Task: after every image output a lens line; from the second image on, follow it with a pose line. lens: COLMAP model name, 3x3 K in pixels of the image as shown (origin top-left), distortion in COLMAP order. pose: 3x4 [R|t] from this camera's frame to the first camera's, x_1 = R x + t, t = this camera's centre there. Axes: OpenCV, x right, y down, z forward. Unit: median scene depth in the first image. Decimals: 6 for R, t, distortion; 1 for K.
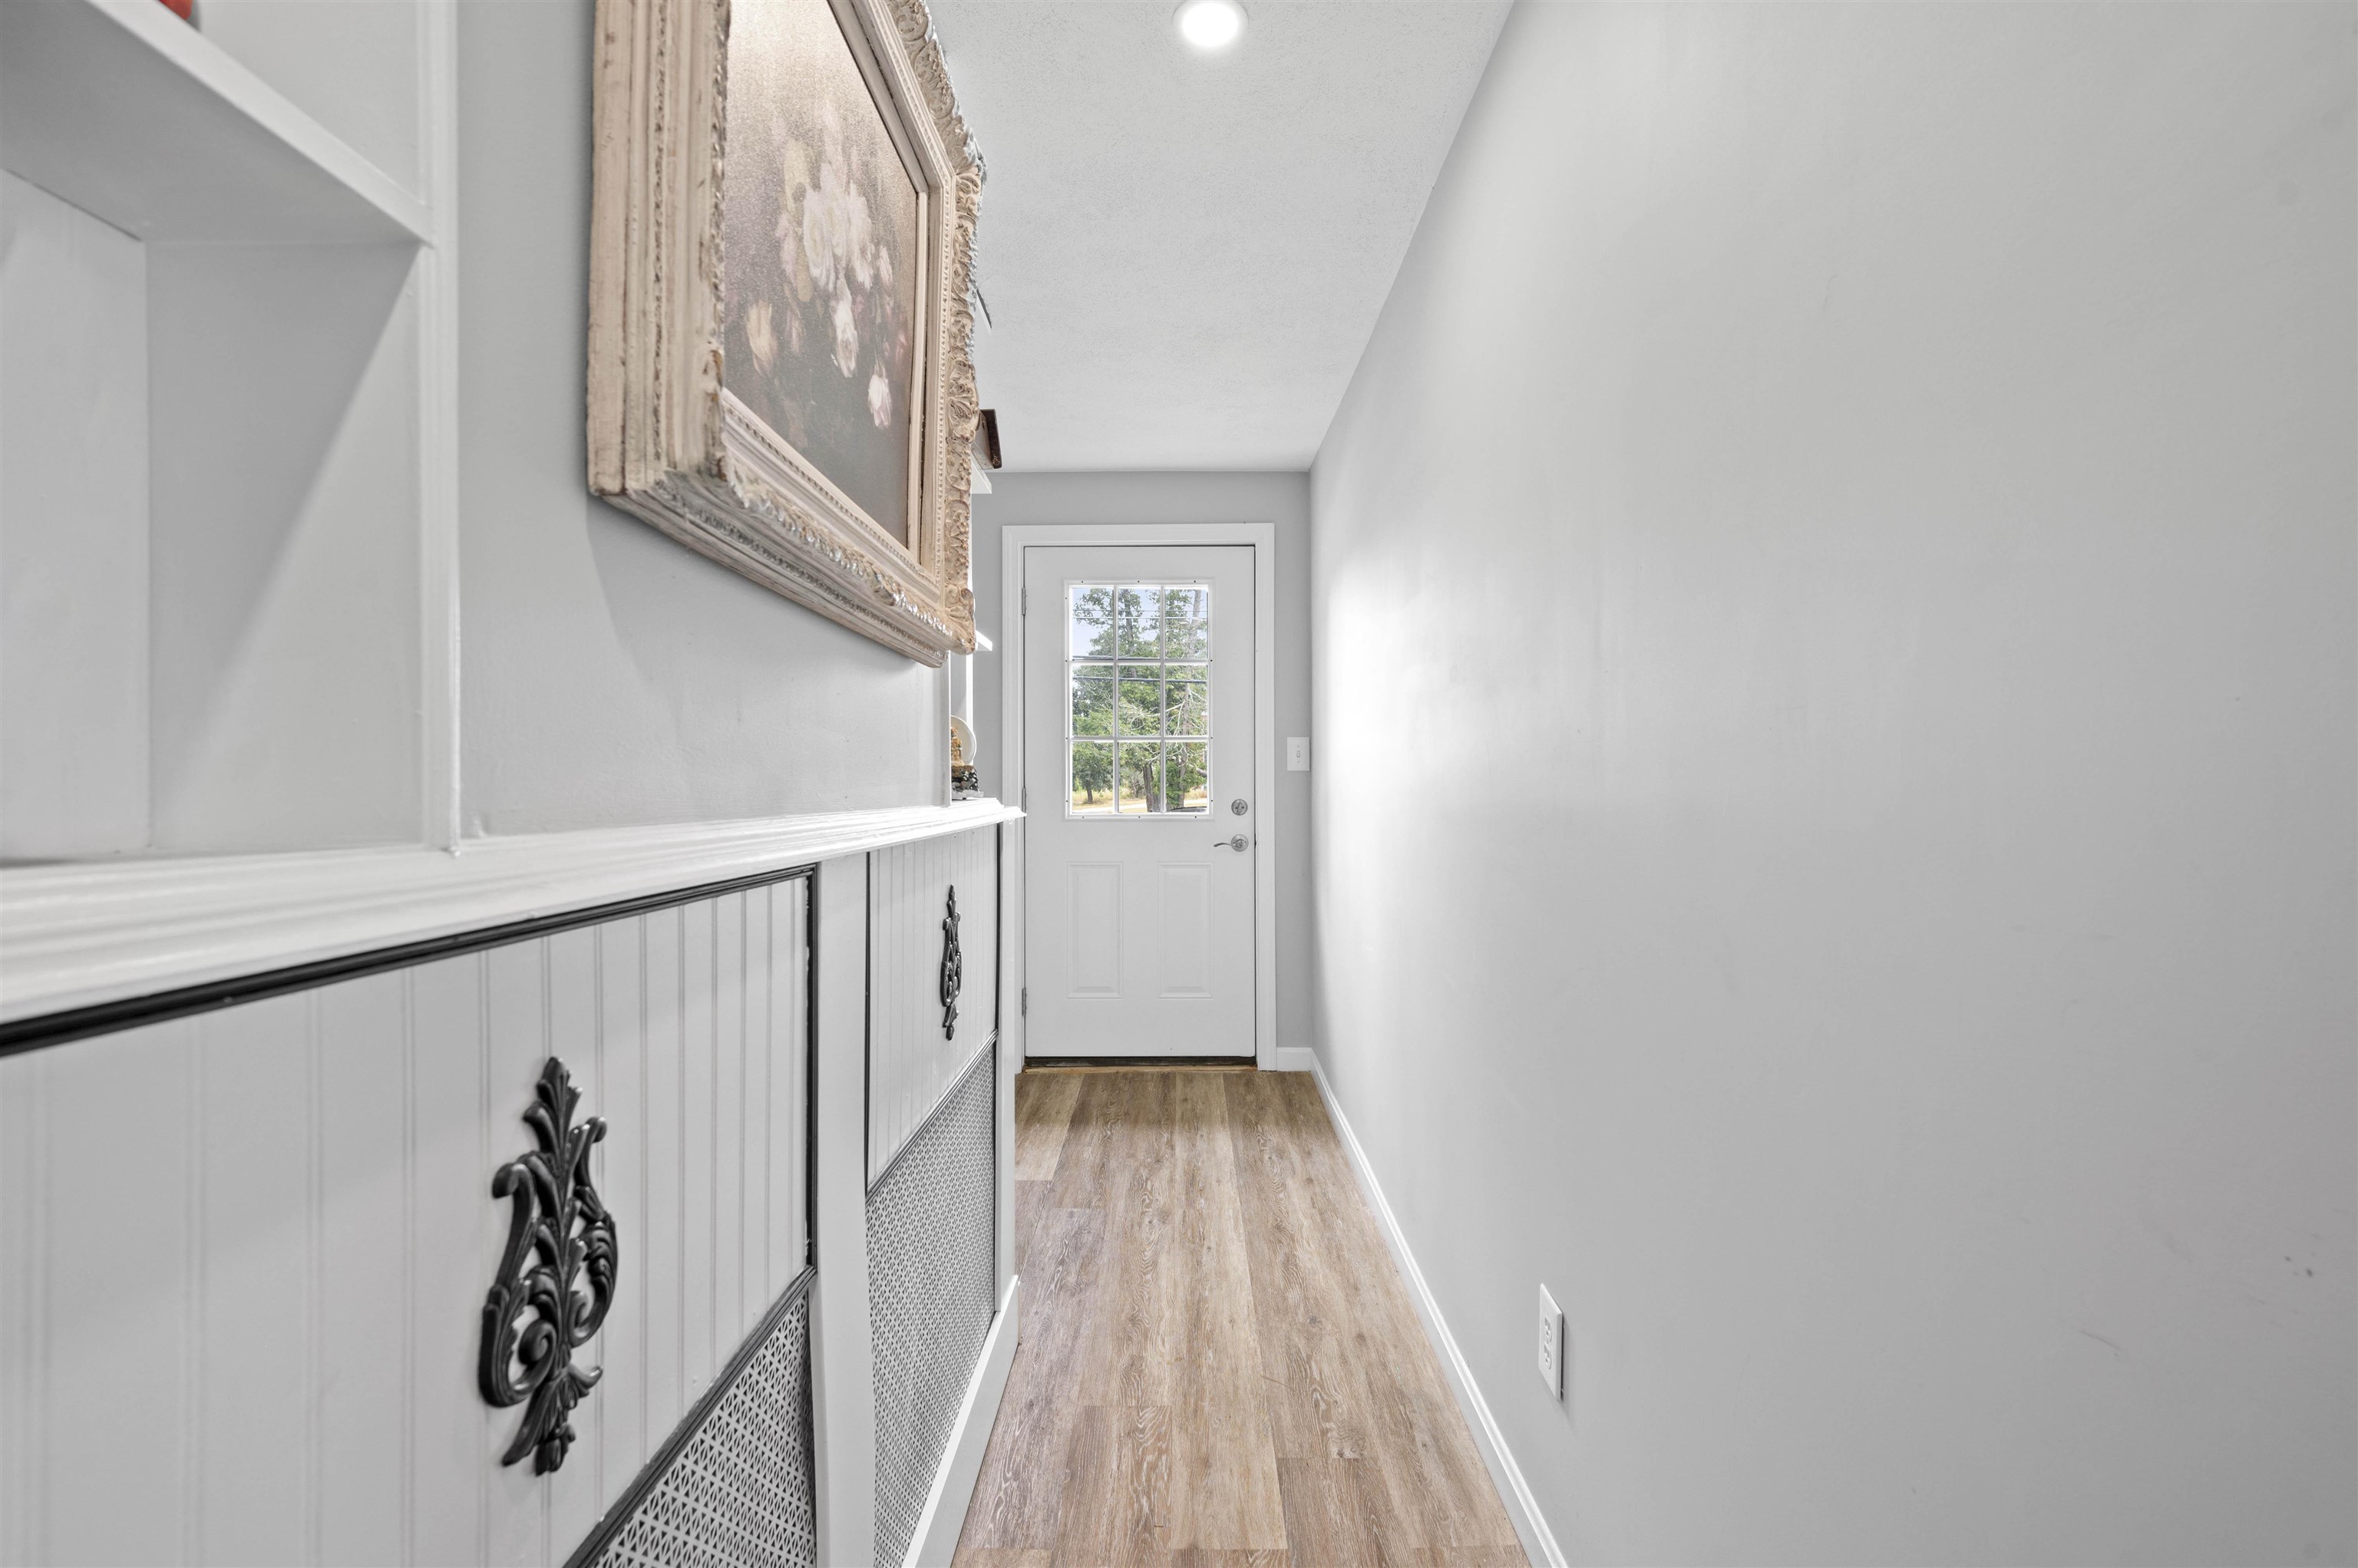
lens RADIAL K [[971.2, 0, 1180.3], [0, 971.2, 770.7], [0, 0, 1]] dist [0.000179, 0.000004]
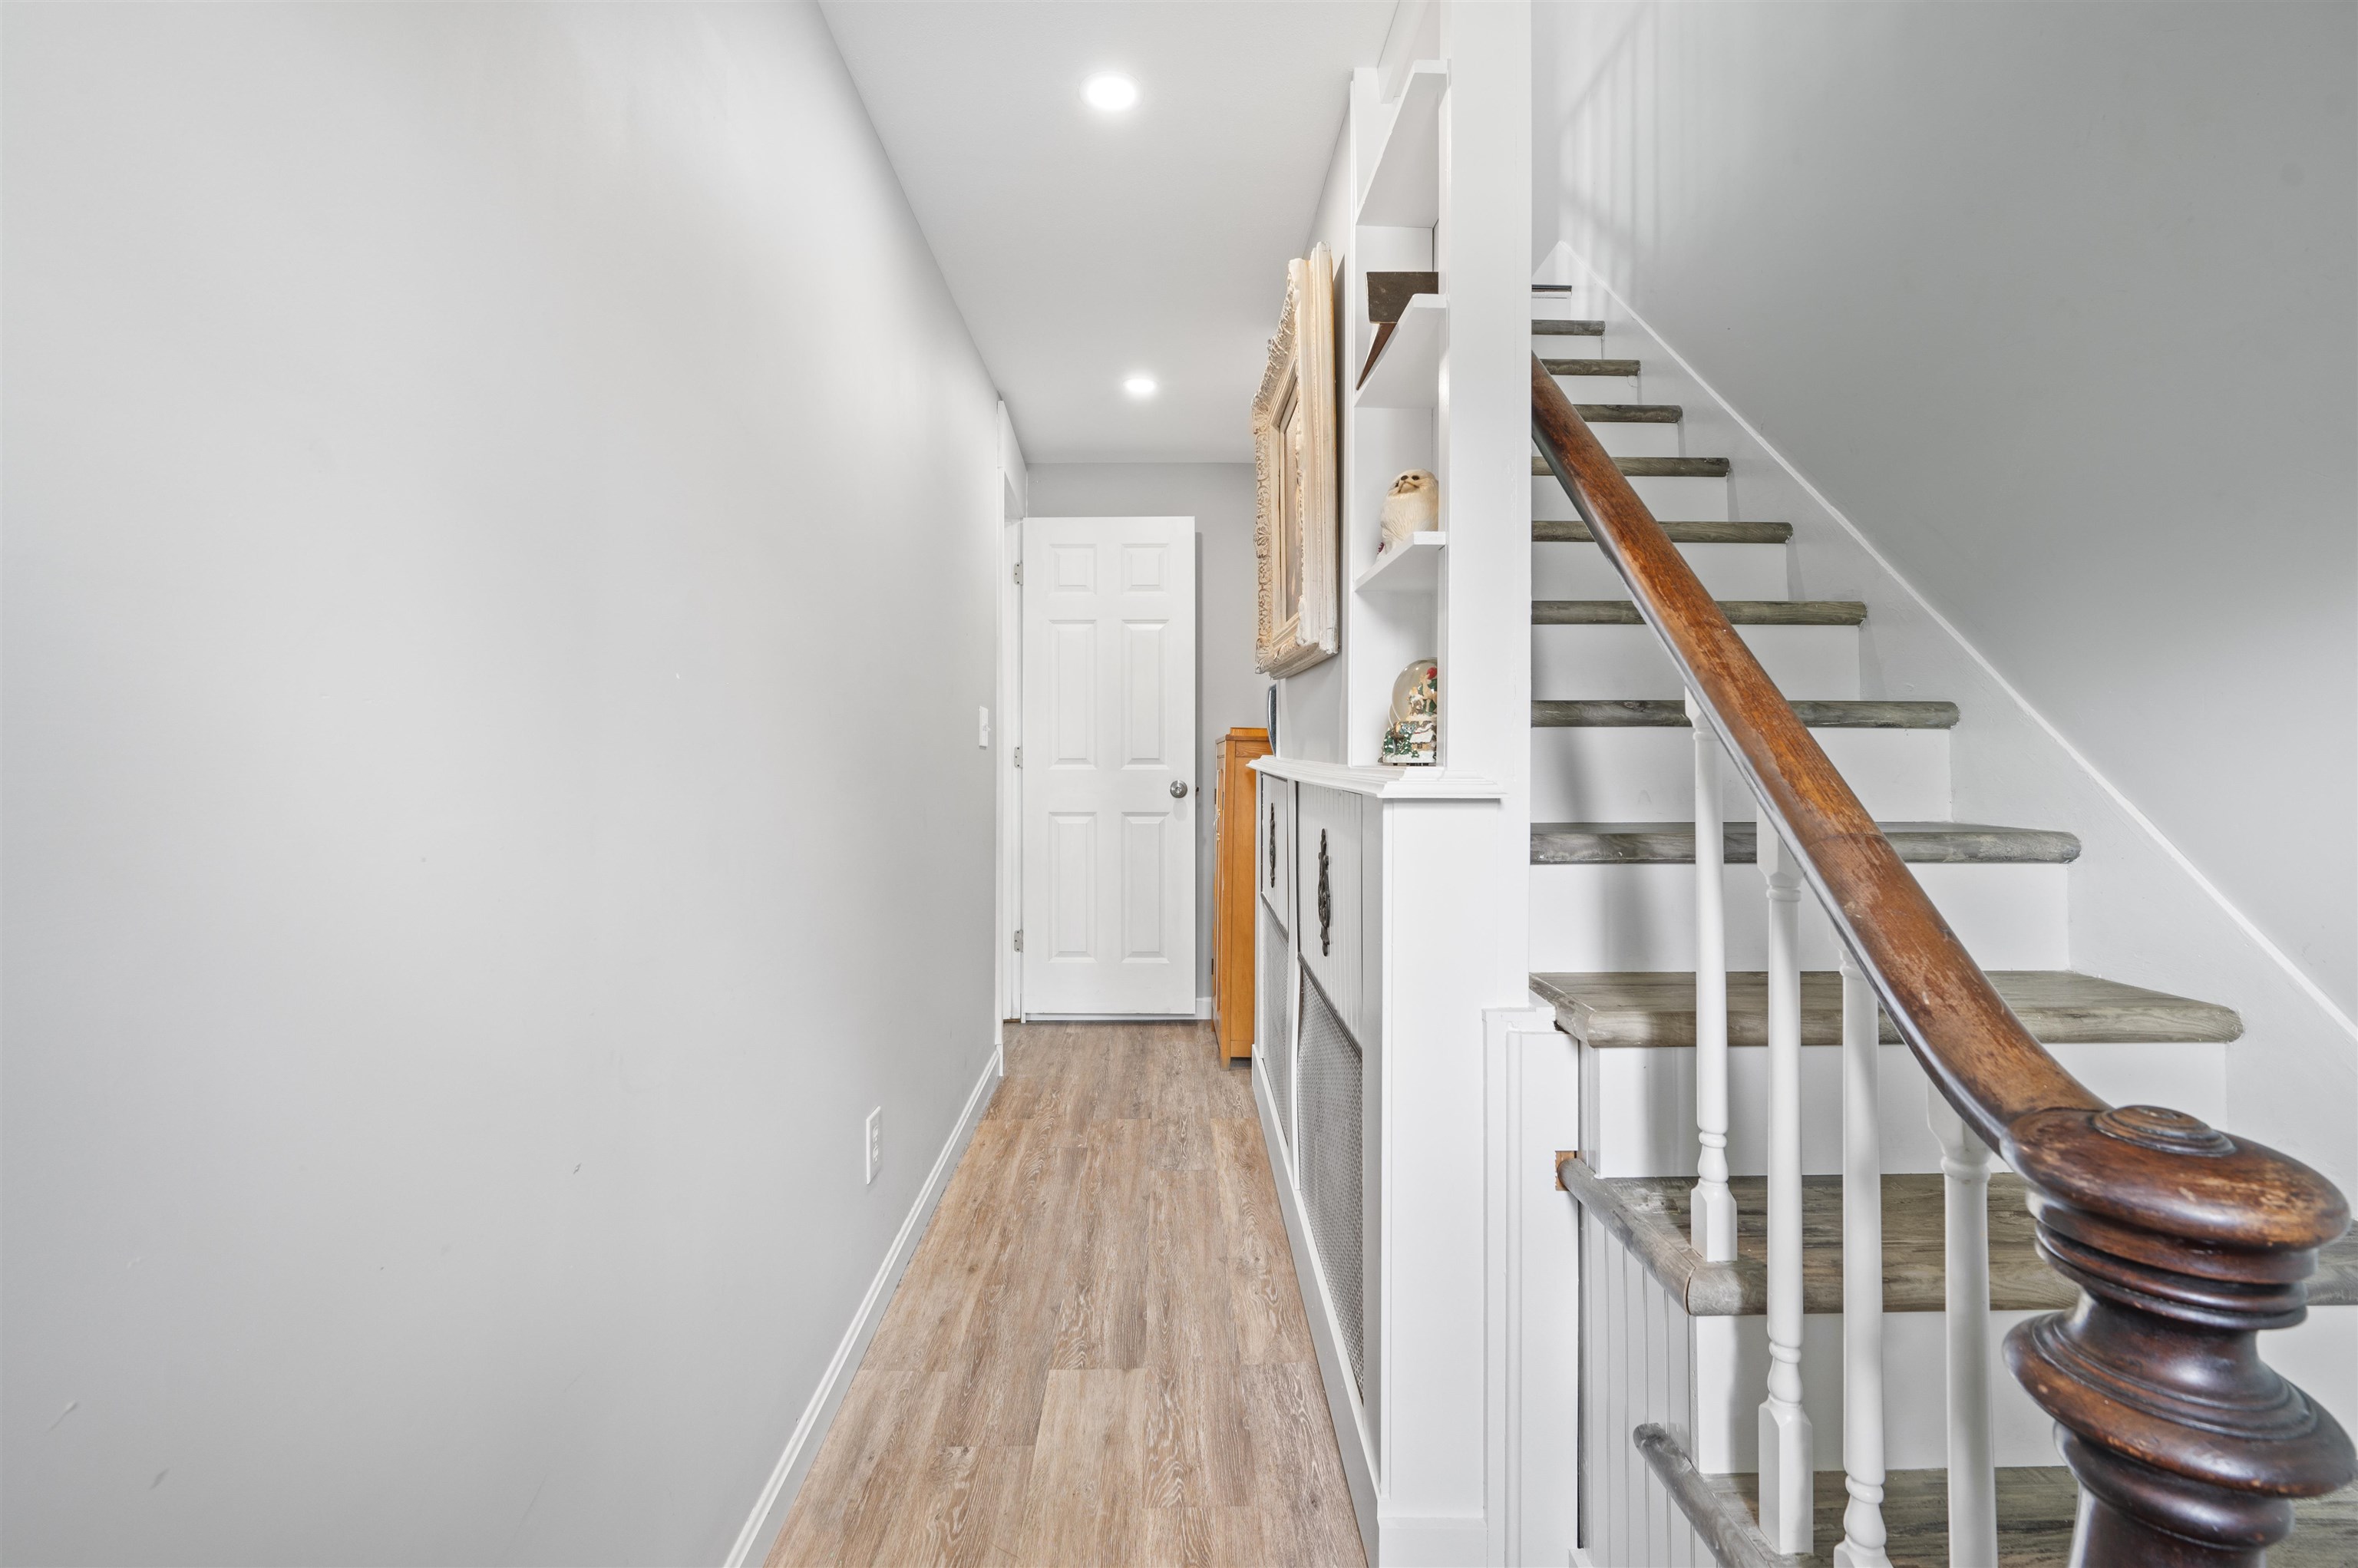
lens RADIAL K [[971.2, 0, 1180.3], [0, 971.2, 770.7], [0, 0, 1]] dist [0.000179, 0.000004]
pose [[-0.999757, 0.000834, -0.022035, -0.024870], [0.000734, 0.999989, 0.004526, 0.034322], [0.022038, 0.004508, -0.999747, 1.962992]]
